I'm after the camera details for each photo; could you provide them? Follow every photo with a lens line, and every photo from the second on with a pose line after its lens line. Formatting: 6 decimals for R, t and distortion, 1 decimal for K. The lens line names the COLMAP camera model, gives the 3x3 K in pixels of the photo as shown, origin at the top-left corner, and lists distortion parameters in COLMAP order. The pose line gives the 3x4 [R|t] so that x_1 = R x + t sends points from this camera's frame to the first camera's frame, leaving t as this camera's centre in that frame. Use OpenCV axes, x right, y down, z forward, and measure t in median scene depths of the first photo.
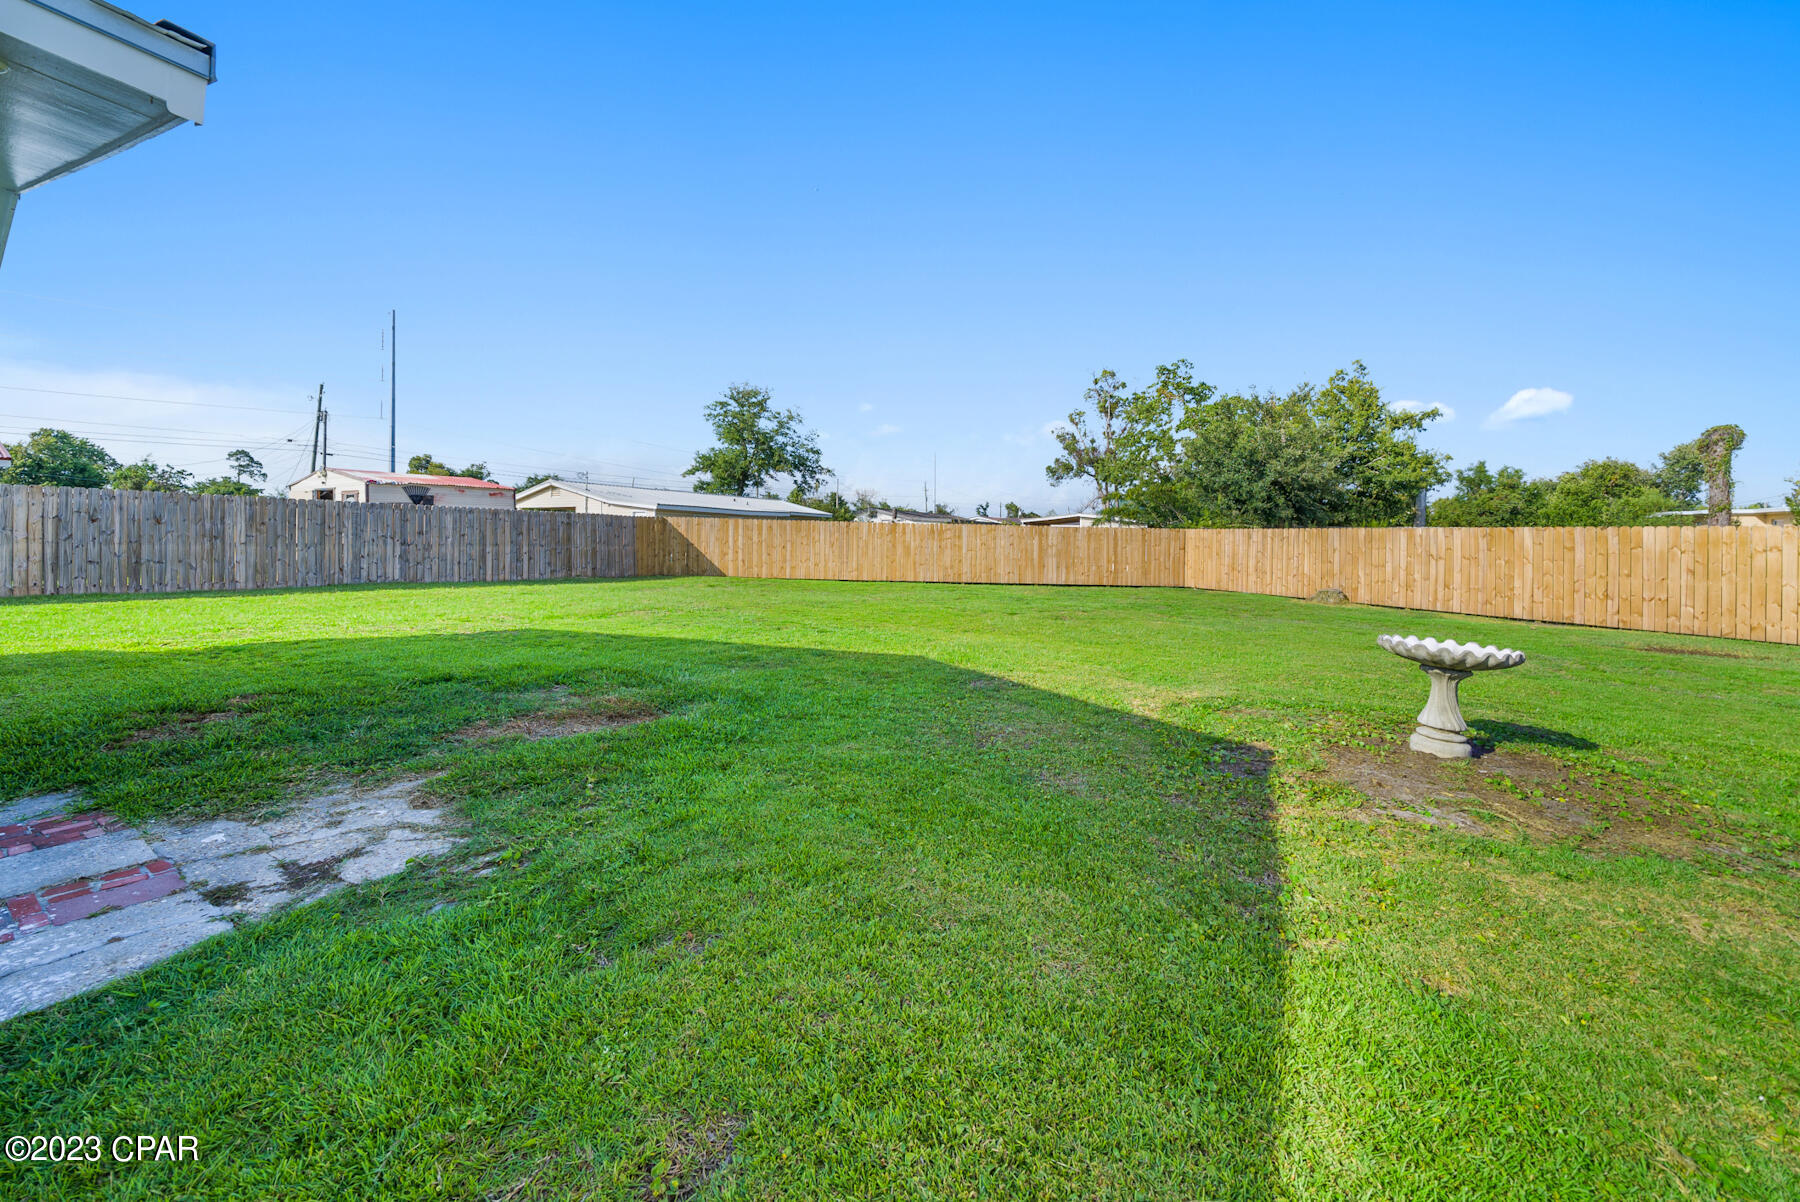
lens RADIAL K [[653.9, 0, 899.3], [0, 653.9, 540.8], [0, 0, 1]] dist [-0.000672, -0.000047]
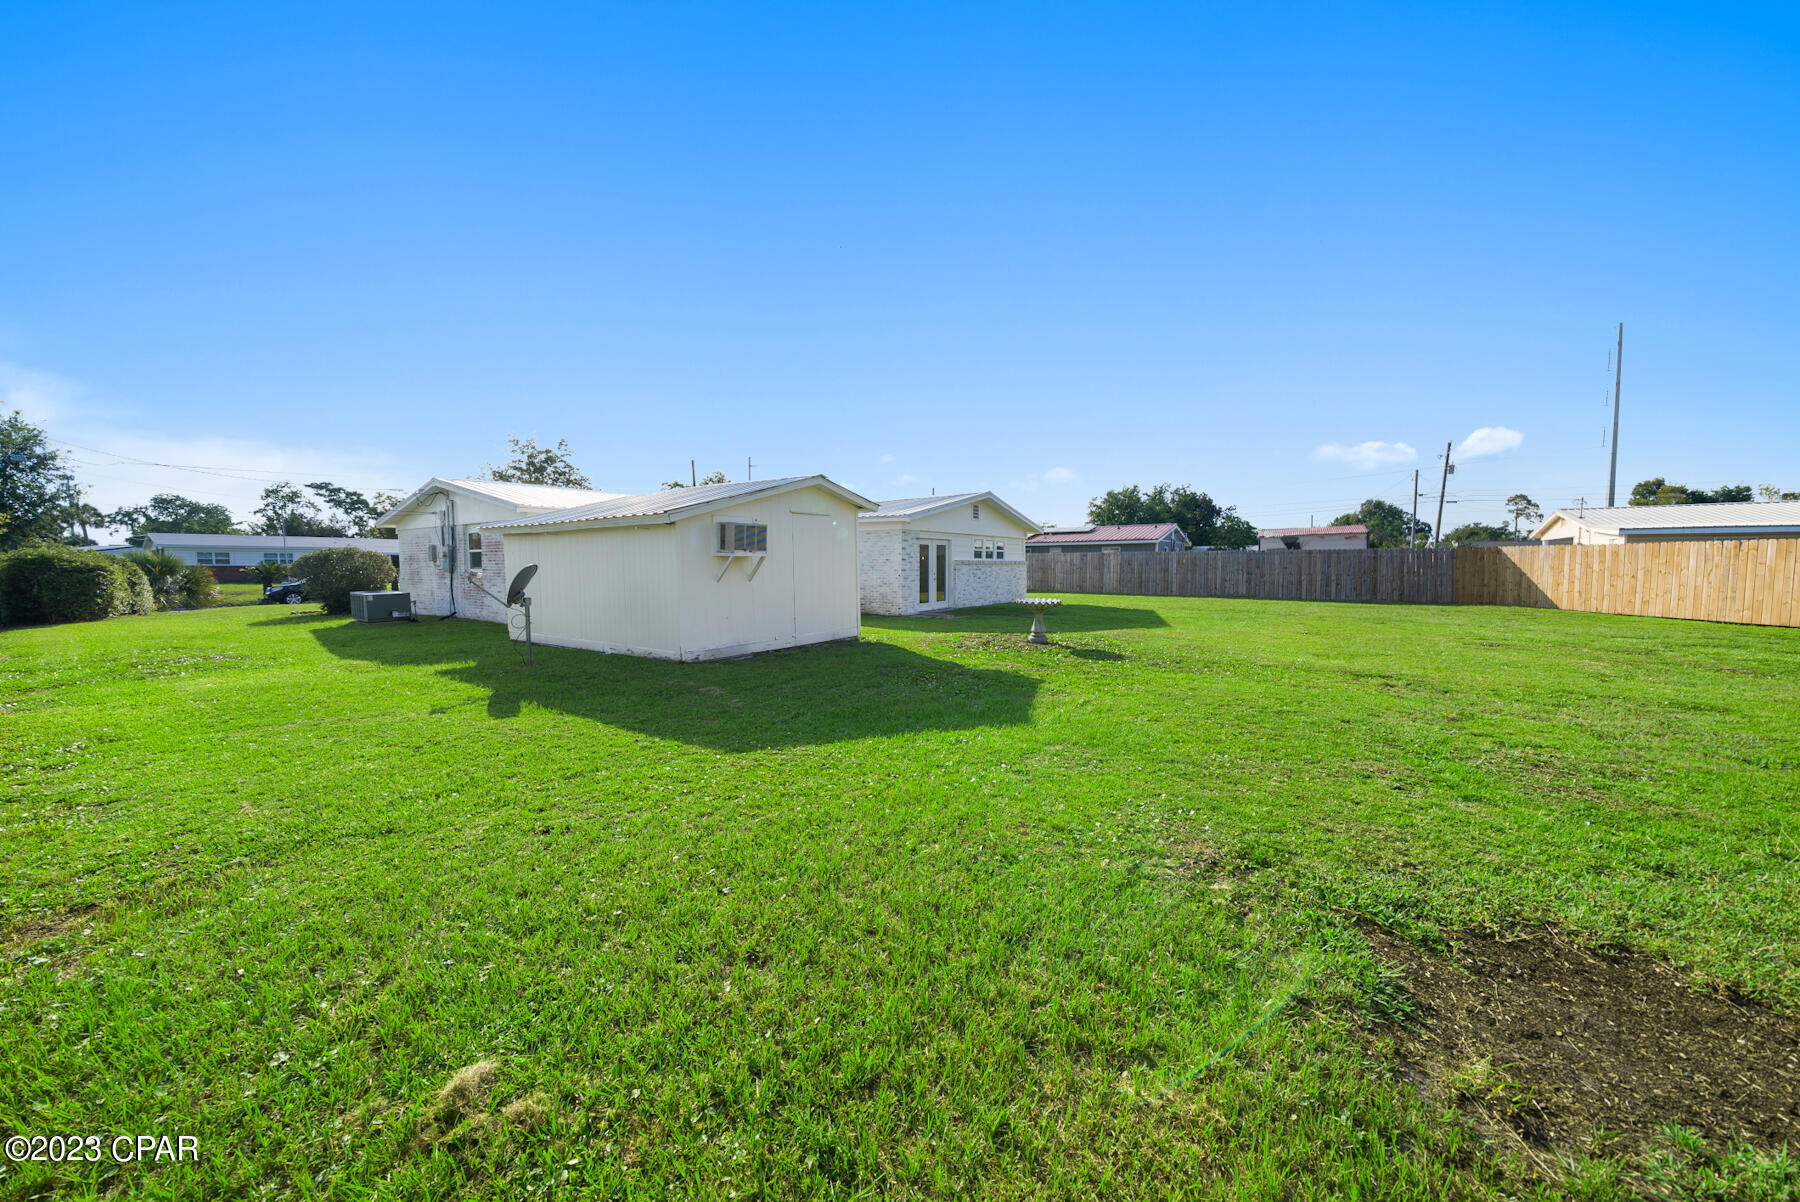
lens RADIAL K [[626.1, 0, 900.0], [0, 626.1, 601.0], [0, 0, 1]] dist [-0.000647, -0.000072]
pose [[-0.018973, 0.035212, -0.999200, 0.631471], [-0.001854, 0.999377, 0.035253, 0.014329], [0.999818, 0.002522, -0.018896, 0.089161]]
